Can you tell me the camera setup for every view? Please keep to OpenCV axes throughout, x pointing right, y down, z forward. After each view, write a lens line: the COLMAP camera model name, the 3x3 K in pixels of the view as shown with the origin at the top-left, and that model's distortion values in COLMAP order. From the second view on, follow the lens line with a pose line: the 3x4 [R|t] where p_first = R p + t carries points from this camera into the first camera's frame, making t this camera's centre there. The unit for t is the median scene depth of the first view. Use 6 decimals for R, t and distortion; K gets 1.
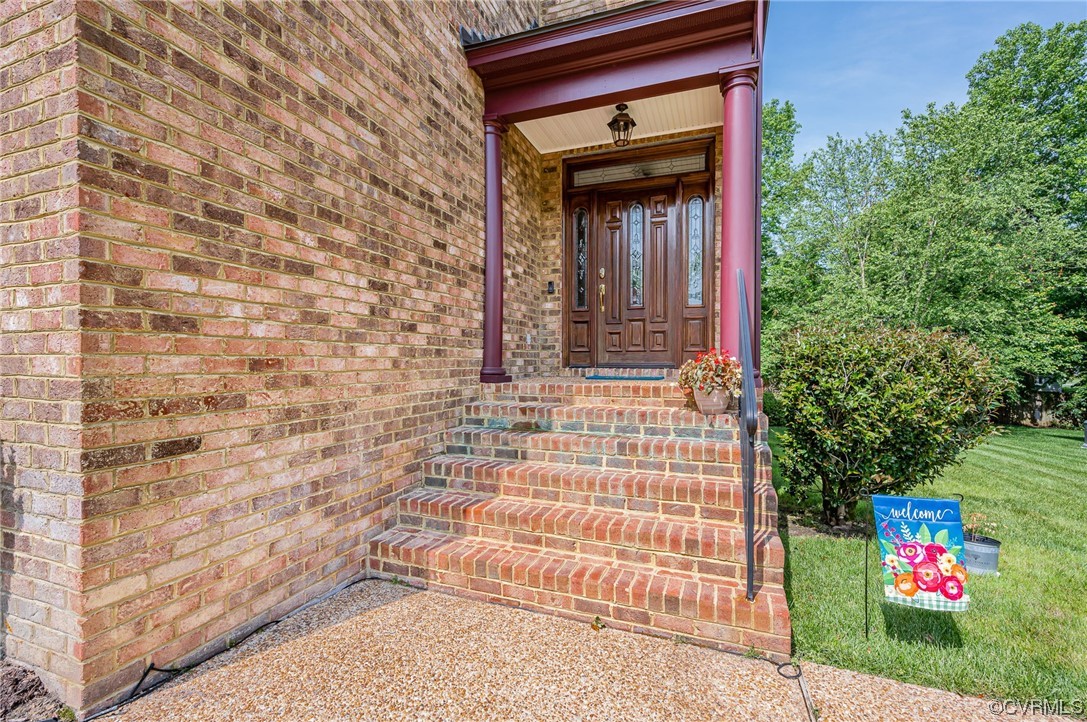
lens RADIAL K [[423.3, 0, 543.5], [0, 423.3, 361.0], [0, 0, 1]] dist [-0.003609, -0.000215]
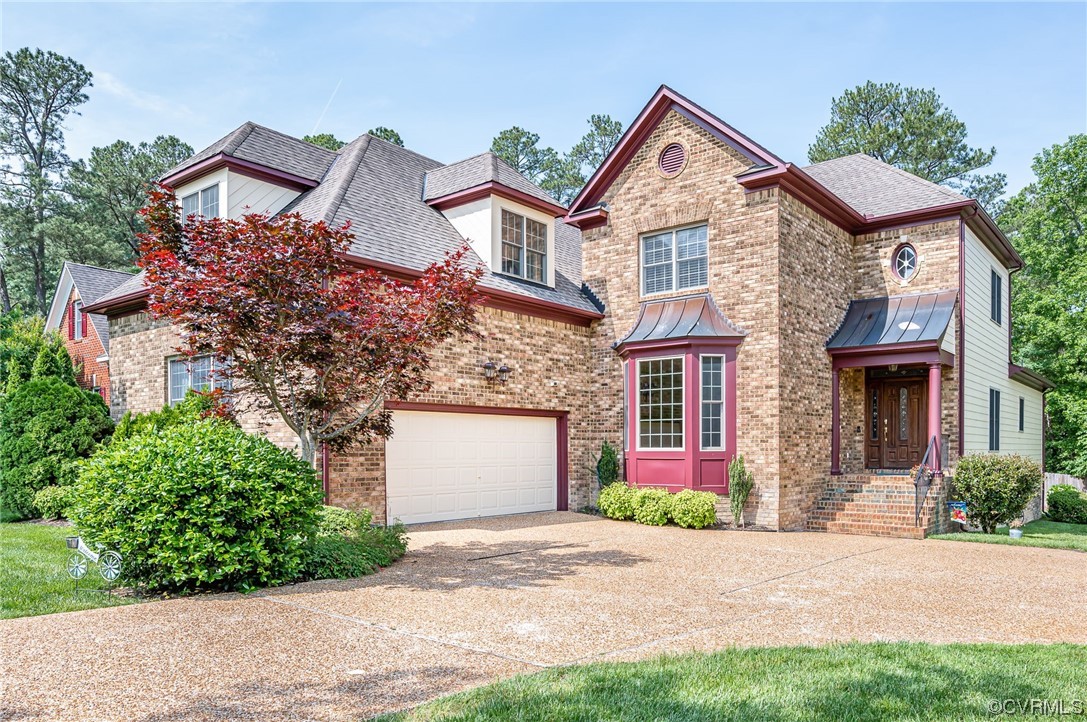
lens RADIAL K [[757.2, 0, 602.4], [0, 757.2, 455.0], [0, 0, 1]] dist [-0.004794, -0.001936]
pose [[0.963275, -0.000098, -0.268516, -0.269865], [0.002367, 0.999964, 0.008128, -0.117556], [0.268506, -0.008465, 0.963241, -3.968807]]
